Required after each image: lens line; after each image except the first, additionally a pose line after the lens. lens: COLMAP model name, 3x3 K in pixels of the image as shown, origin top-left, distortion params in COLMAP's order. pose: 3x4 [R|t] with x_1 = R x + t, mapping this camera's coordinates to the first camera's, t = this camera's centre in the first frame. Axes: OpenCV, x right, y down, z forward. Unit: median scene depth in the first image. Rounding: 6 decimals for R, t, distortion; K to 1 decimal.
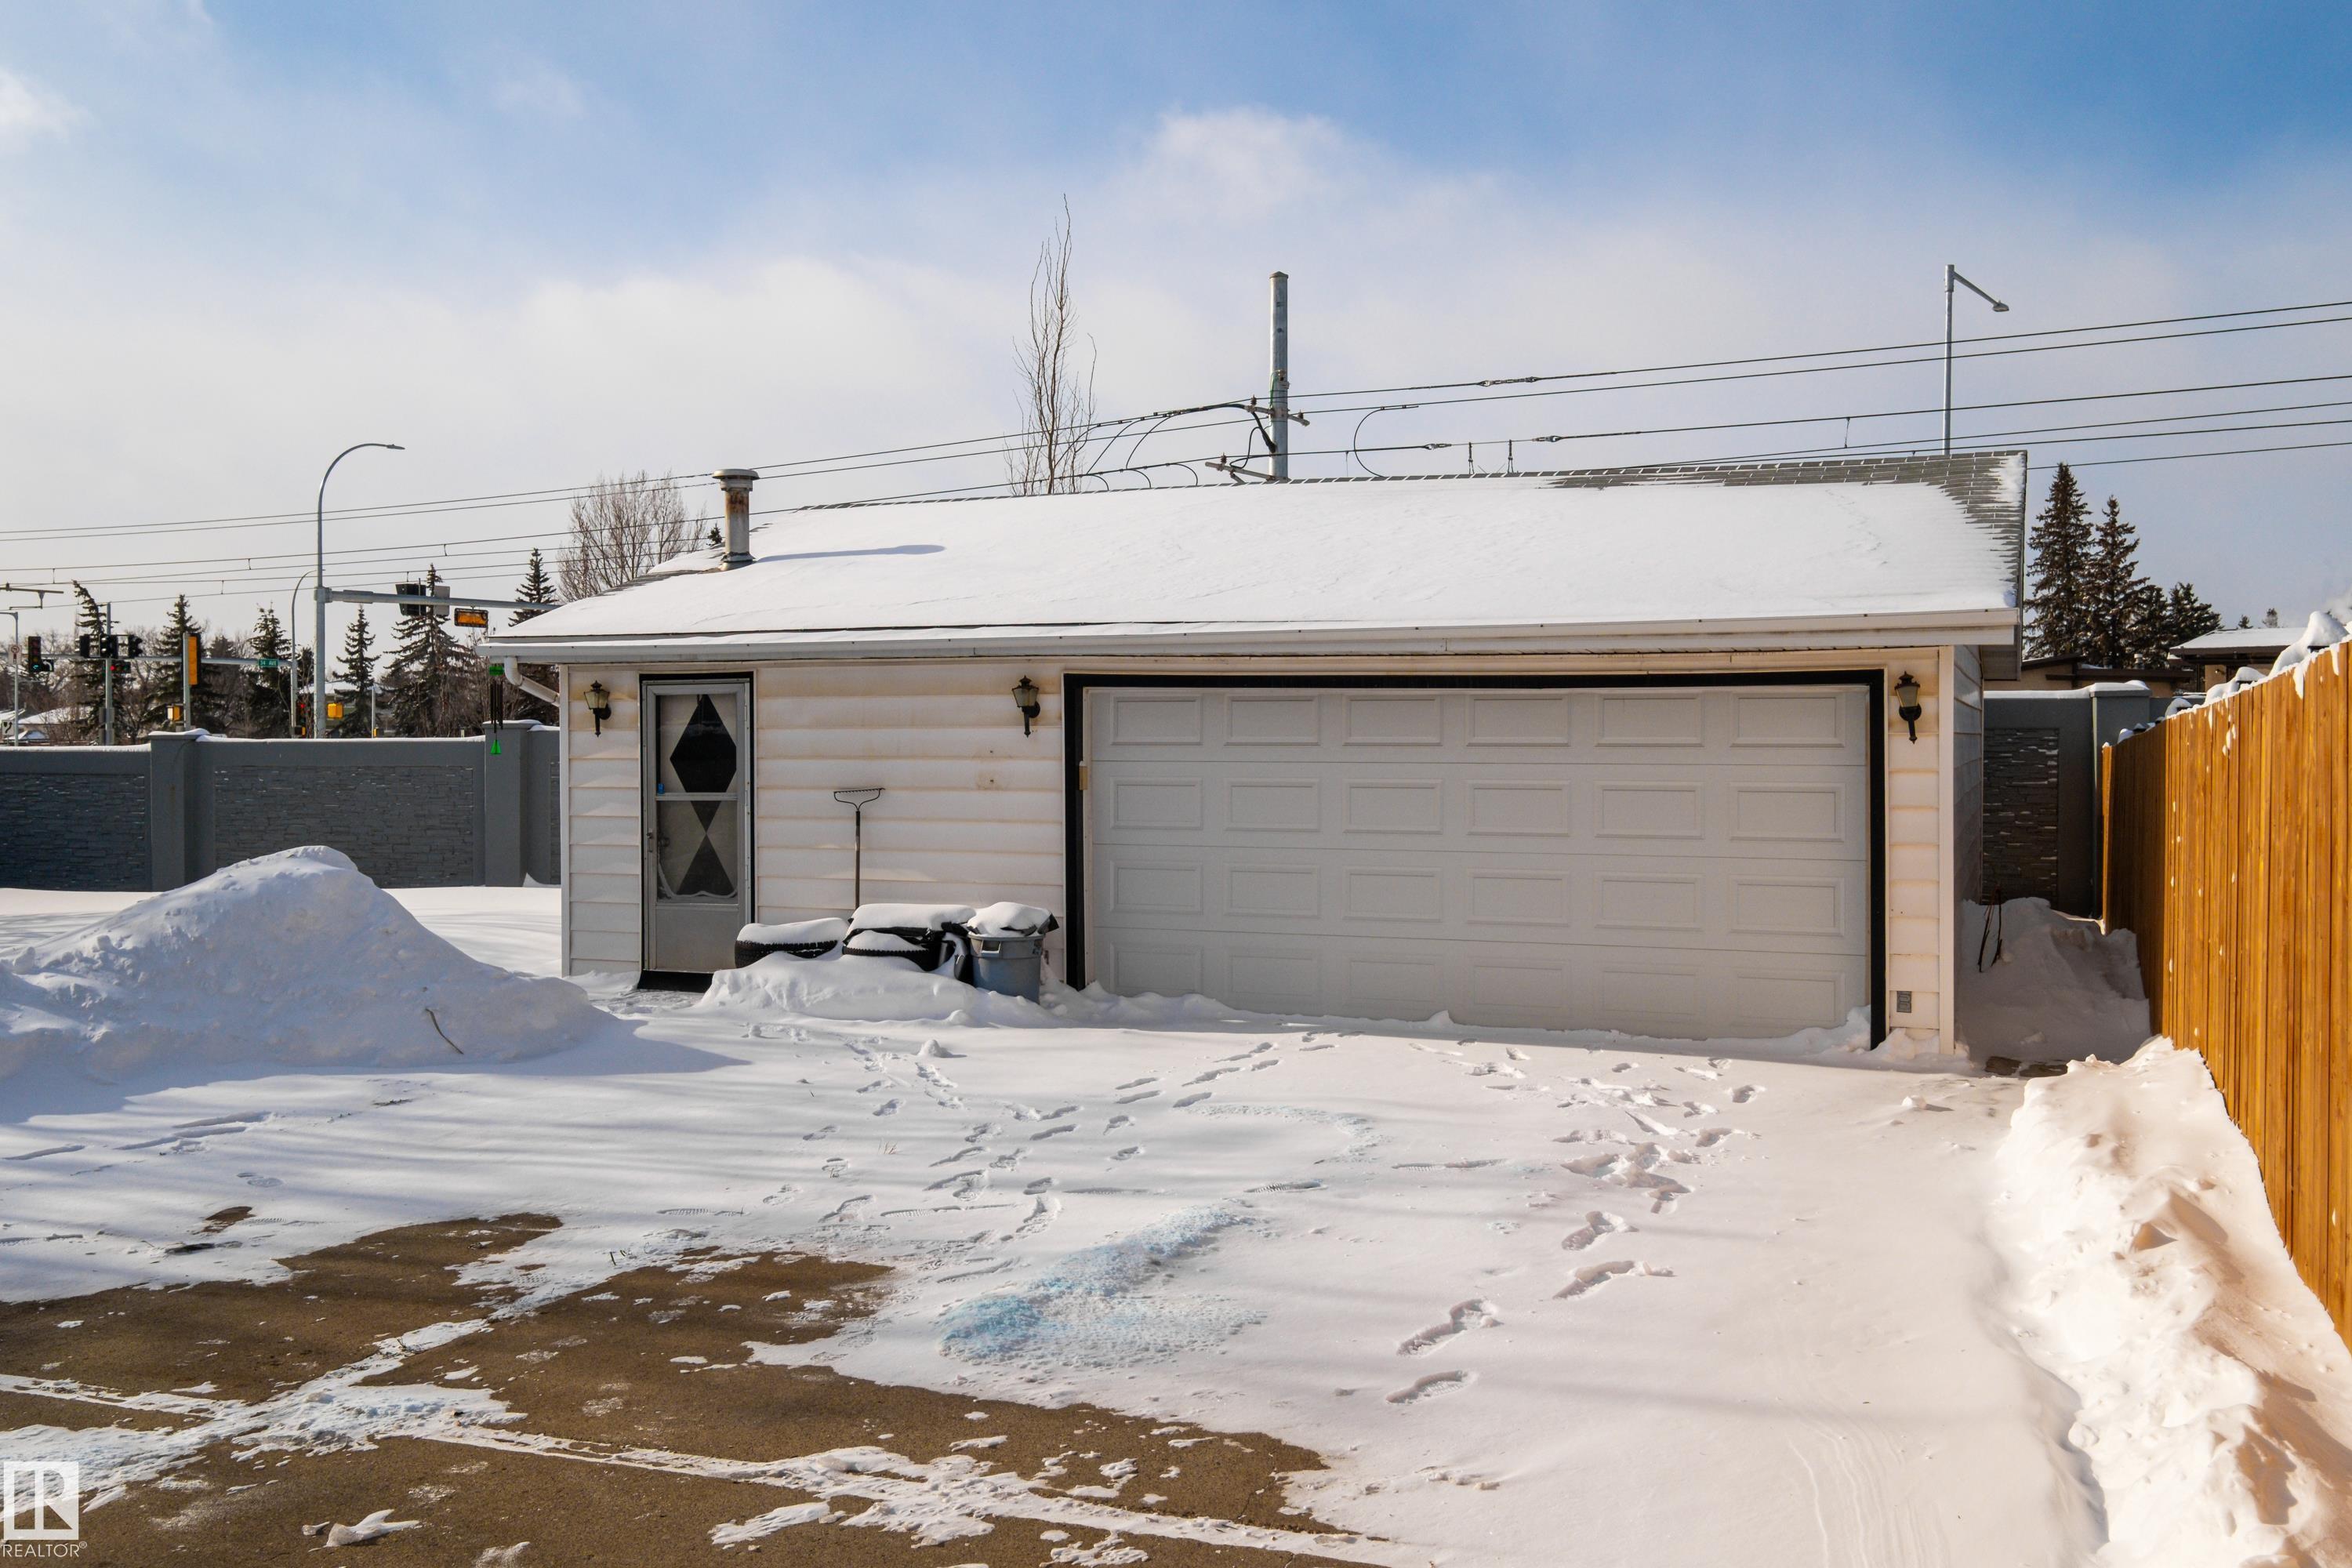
lens RADIAL K [[2106.3, 0, 1176.0], [0, 2106.3, 784.0], [0, 0, 1]] dist [0.003831, 0.013030]
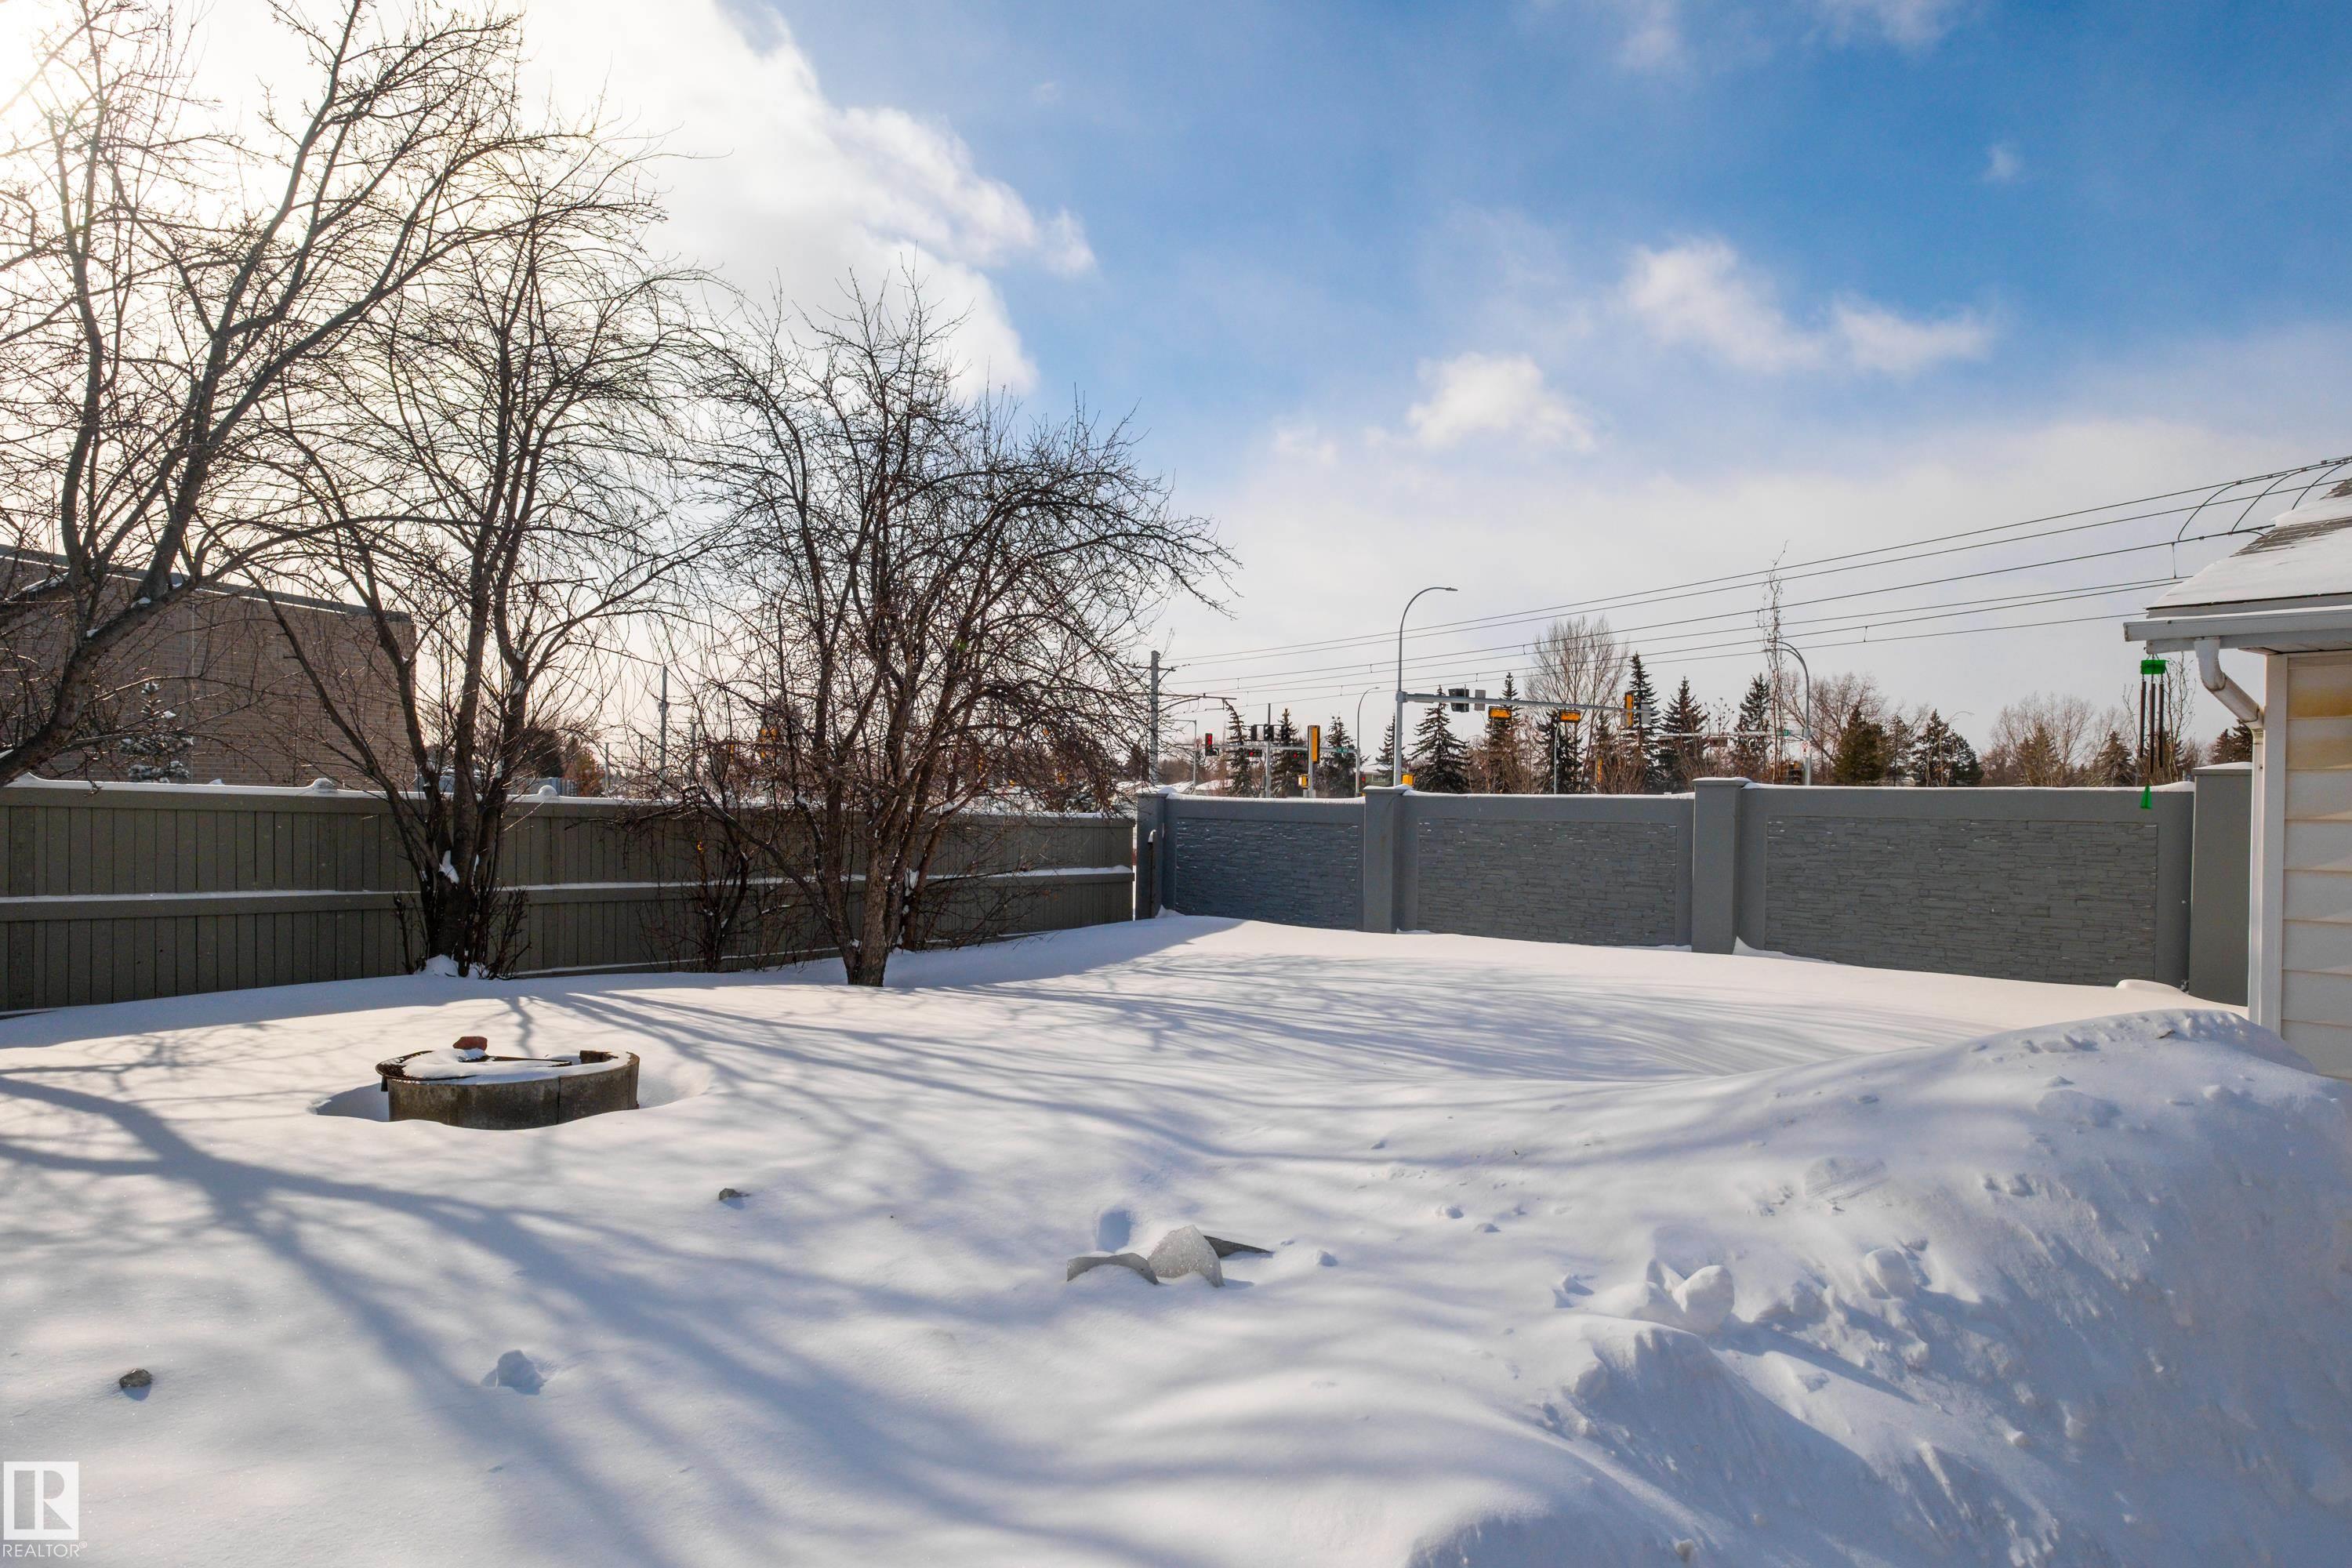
lens RADIAL K [[1386.4, 0, 1184.5], [0, 1386.4, 823.3], [0, 0, 1]] dist [0.004036, 0.001198]
pose [[0.877999, 0.022929, -0.478113, -0.425822], [-0.027275, 0.999626, -0.002148, -0.001934], [0.477885, 0.014926, 0.878296, 0.599345]]
